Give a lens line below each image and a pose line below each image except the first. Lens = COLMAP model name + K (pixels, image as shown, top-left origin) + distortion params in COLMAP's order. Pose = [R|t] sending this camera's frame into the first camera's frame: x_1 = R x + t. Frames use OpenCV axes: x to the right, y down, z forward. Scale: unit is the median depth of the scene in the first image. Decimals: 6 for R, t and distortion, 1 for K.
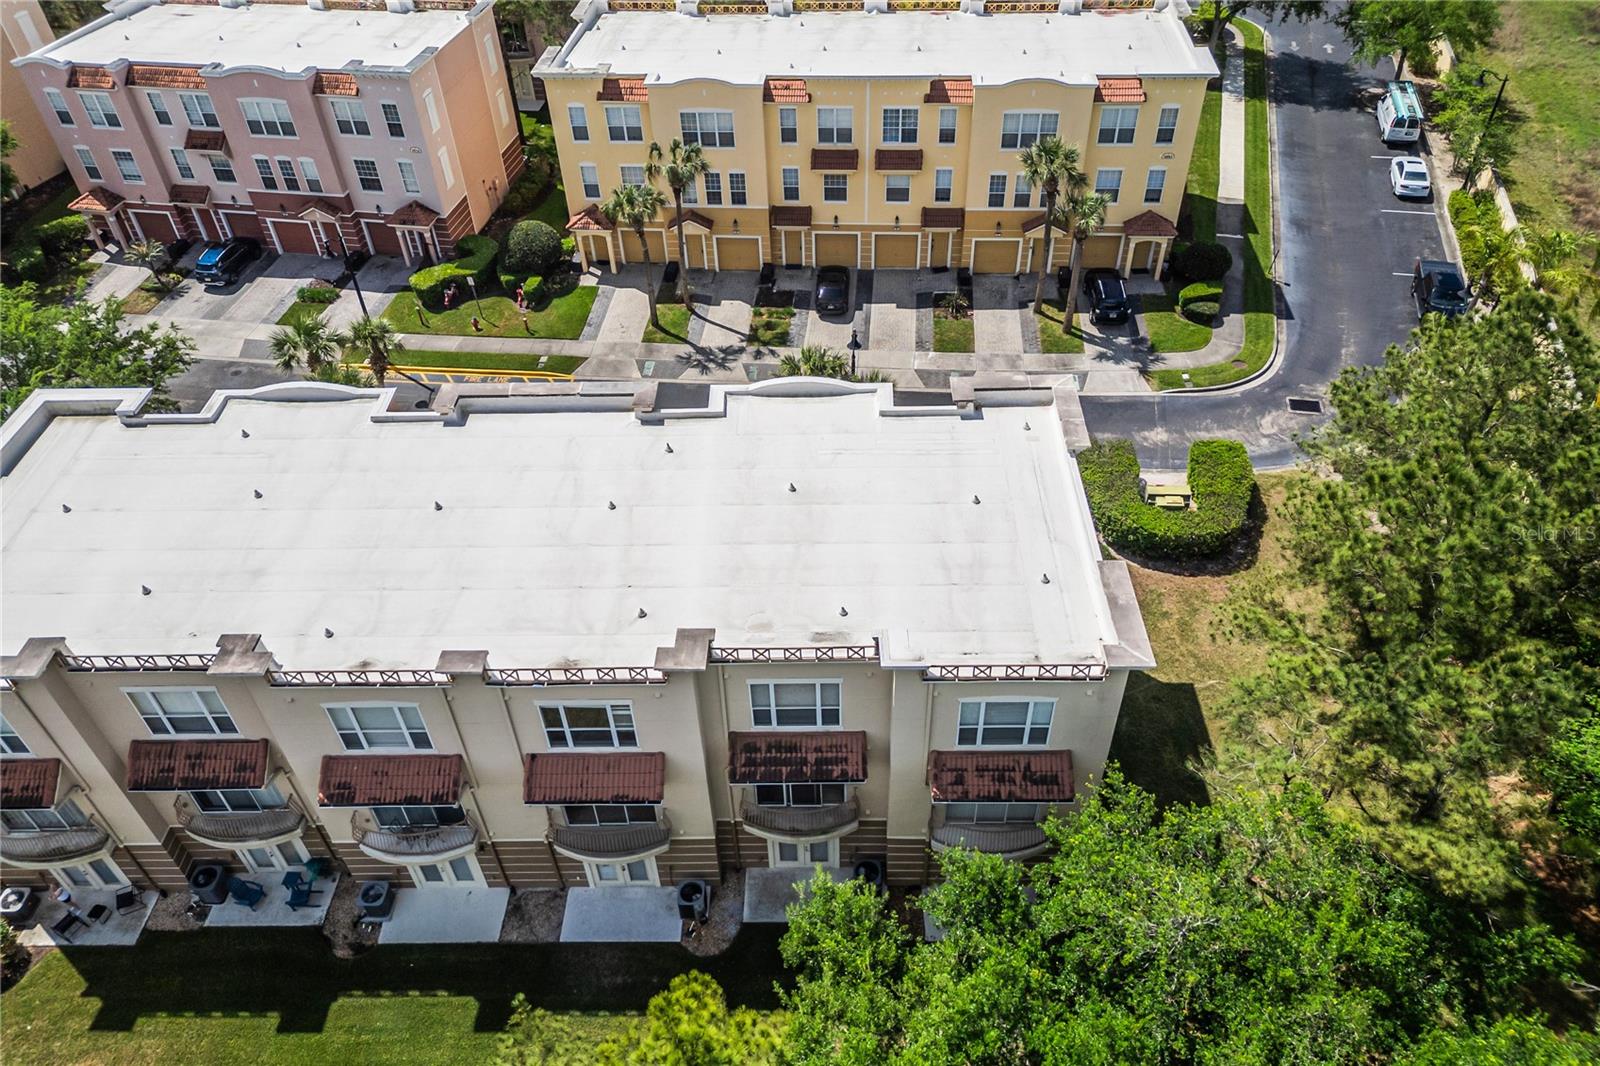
lens RADIAL K [[1121.0, 0, 797.5], [0, 1121.0, 536.1], [0, 0, 1]] dist [0.054773, -0.051931]
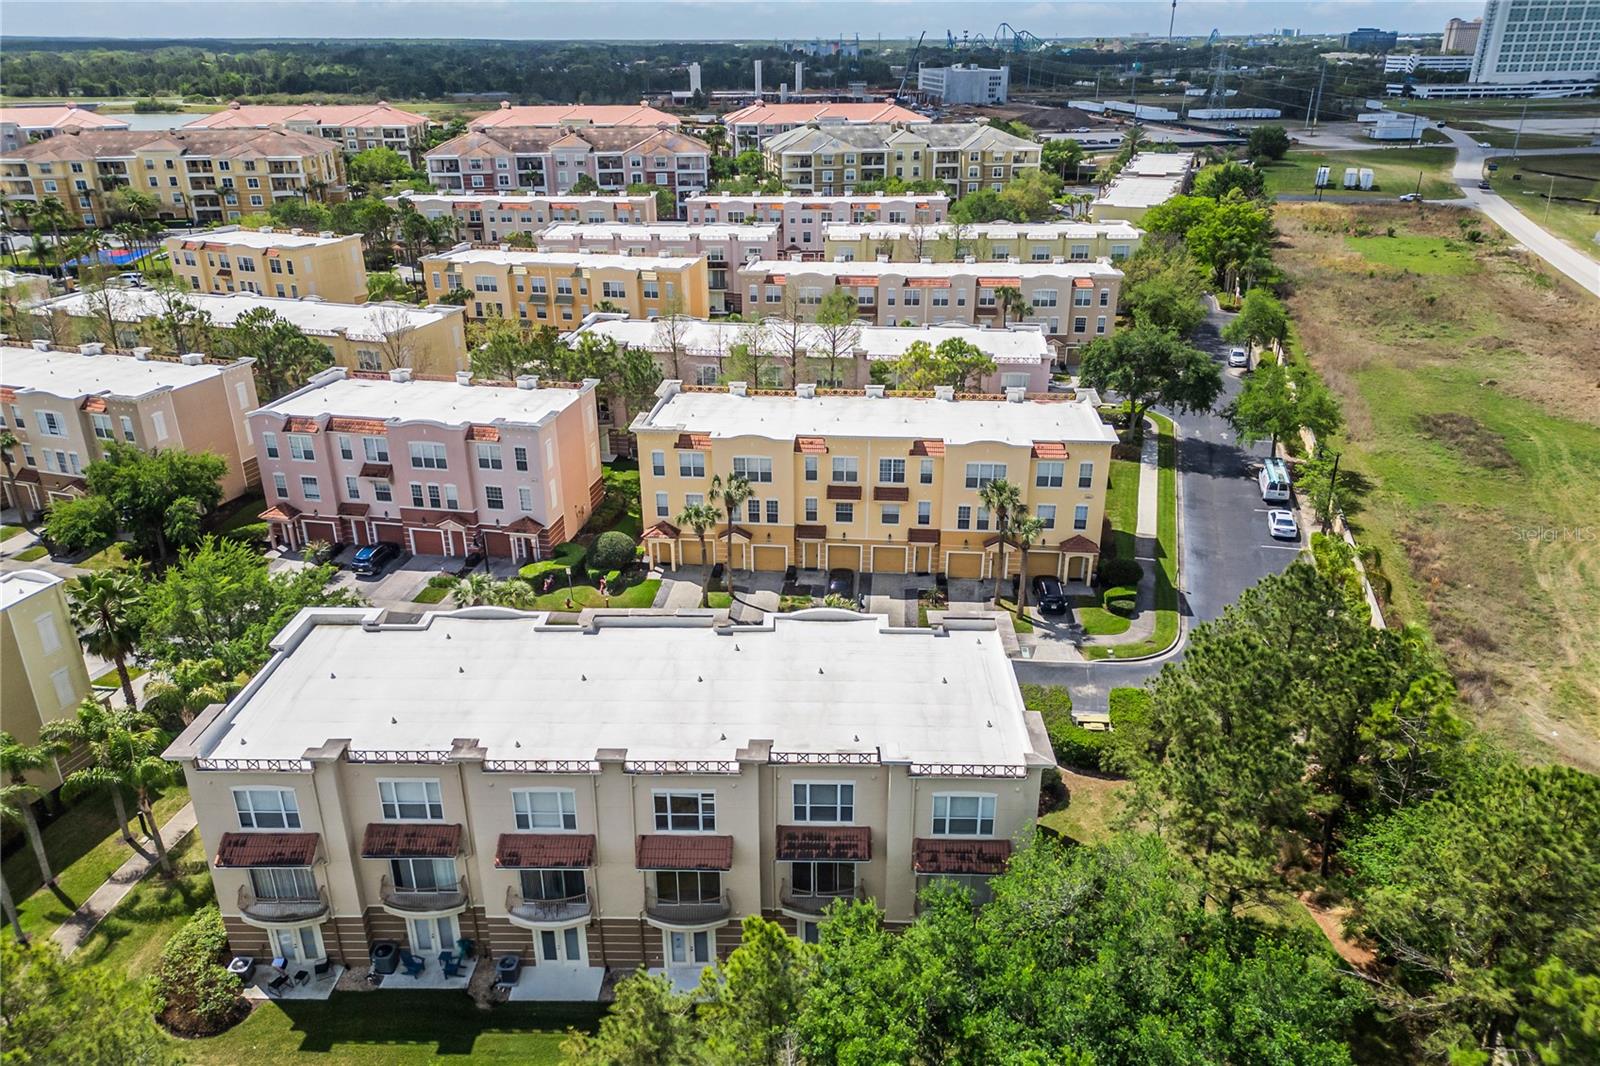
lens RADIAL K [[1121.0, 0, 793.8], [0, 1121.0, 535.5], [0, 0, 1]] dist [0.054773, -0.051931]
pose [[0.999642, 0.026702, -0.001632, -0.026217], [-0.025845, 0.948210, -0.316591, 0.156592], [-0.006906, 0.316520, 0.948561, -0.287064]]
